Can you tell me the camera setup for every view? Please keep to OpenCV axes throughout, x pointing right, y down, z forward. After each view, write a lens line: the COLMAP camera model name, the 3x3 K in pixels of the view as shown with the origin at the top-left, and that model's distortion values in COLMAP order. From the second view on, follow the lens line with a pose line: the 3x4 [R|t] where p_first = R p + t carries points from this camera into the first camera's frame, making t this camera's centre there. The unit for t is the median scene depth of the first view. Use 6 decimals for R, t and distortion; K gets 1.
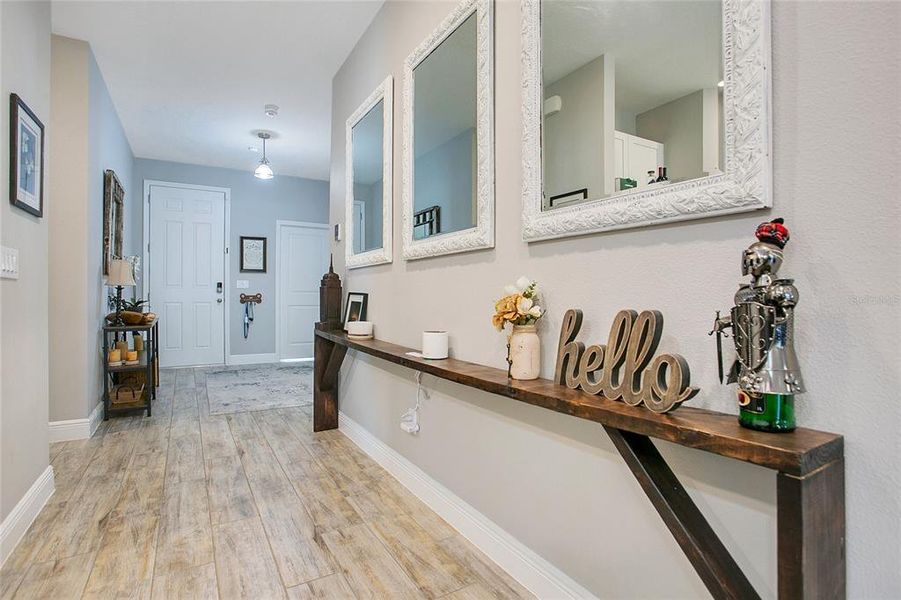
lens RADIAL K [[448.8, 0, 445.9], [0, 448.8, 299.6], [0, 0, 1]] dist [-0.023356, -0.000113]
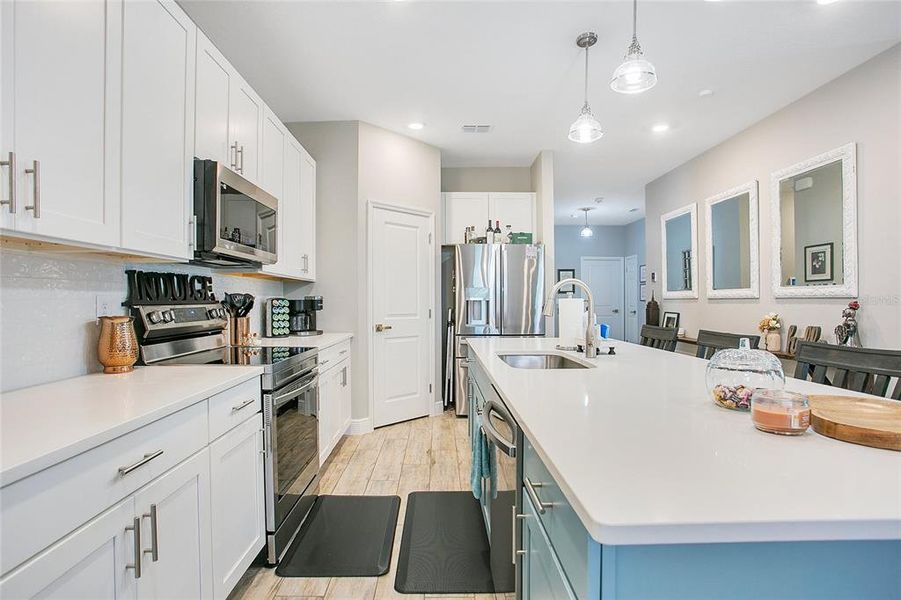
lens RADIAL K [[448.8, 0, 445.9], [0, 448.8, 299.6], [0, 0, 1]] dist [-0.023356, -0.000113]
pose [[0.871726, -0.008184, -0.489926, -0.096999], [0.002460, 0.999921, -0.012327, -0.042432], [0.489988, 0.009540, 0.871677, -0.959121]]
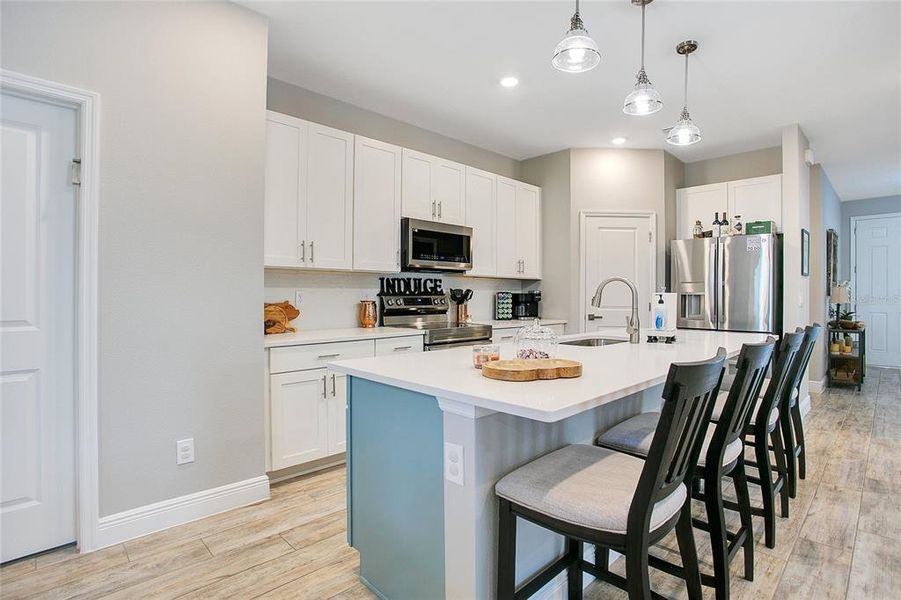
lens RADIAL K [[452.9, 0, 478.2], [0, 452.9, 294.4], [0, 0, 1]] dist [0.000007, 0.000702]
pose [[0.301139, -0.003555, -0.953574, 0.448039], [-0.011480, 0.999907, -0.007353, -0.040345], [0.953511, 0.013162, 0.301070, -0.769381]]
